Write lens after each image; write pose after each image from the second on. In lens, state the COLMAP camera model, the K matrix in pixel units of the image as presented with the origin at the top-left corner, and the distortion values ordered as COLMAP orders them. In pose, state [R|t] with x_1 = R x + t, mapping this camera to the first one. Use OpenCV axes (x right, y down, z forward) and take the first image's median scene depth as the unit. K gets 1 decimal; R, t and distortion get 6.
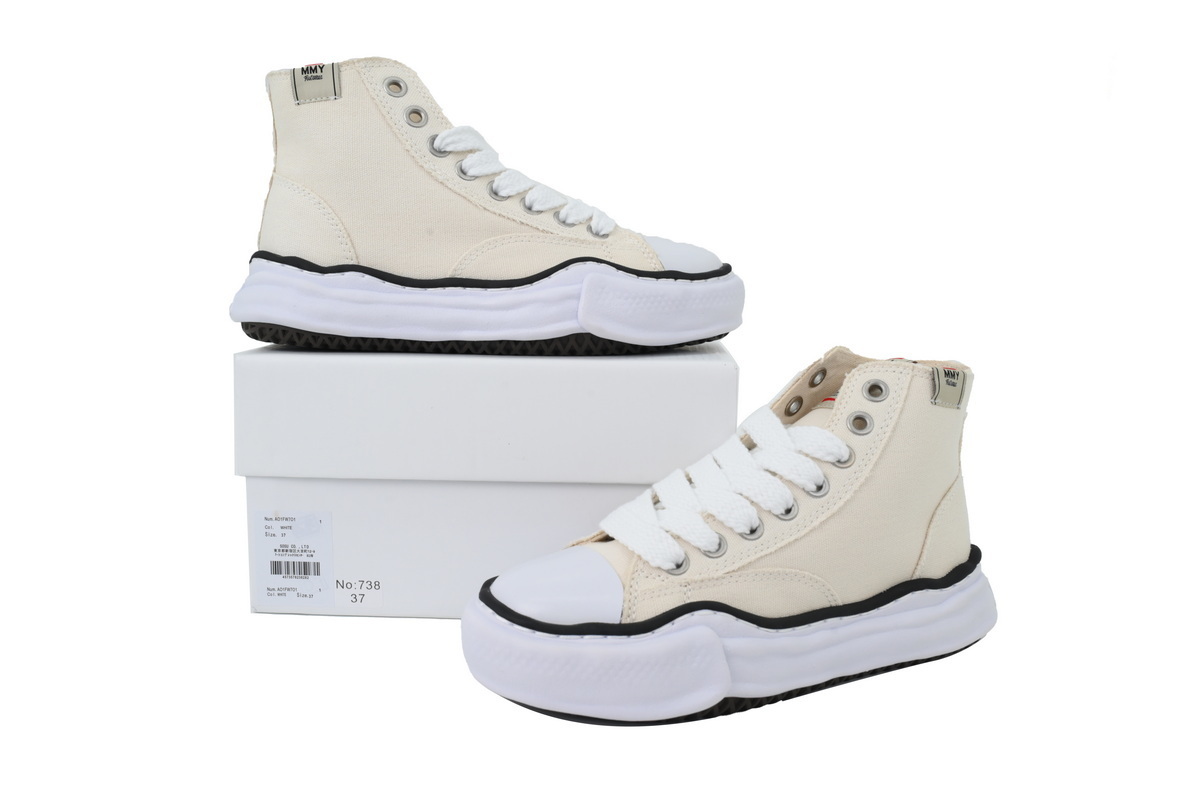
lens RADIAL K [[1064.7, 0, 600.0], [0, 1064.7, 400.0], [0, 0, 1]] dist [-0.000840, 0.000792]
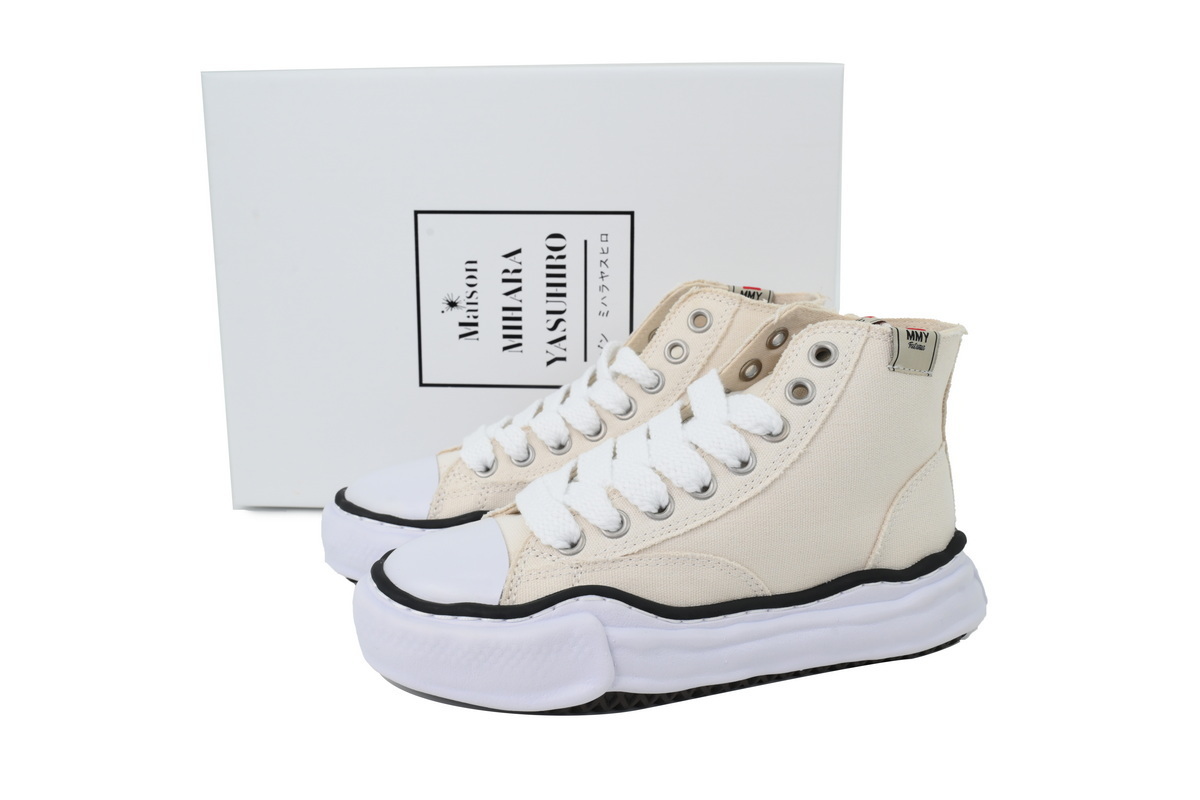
lens RADIAL K [[1064.7, 0, 600.0], [0, 1064.7, 400.0], [0, 0, 1]] dist [-0.000840, 0.000792]
pose [[0.981049, 0.015707, -0.193123, 0.258243], [-0.006806, 0.998887, 0.046666, -0.011388], [0.193641, -0.044467, 0.980064, 0.107048]]
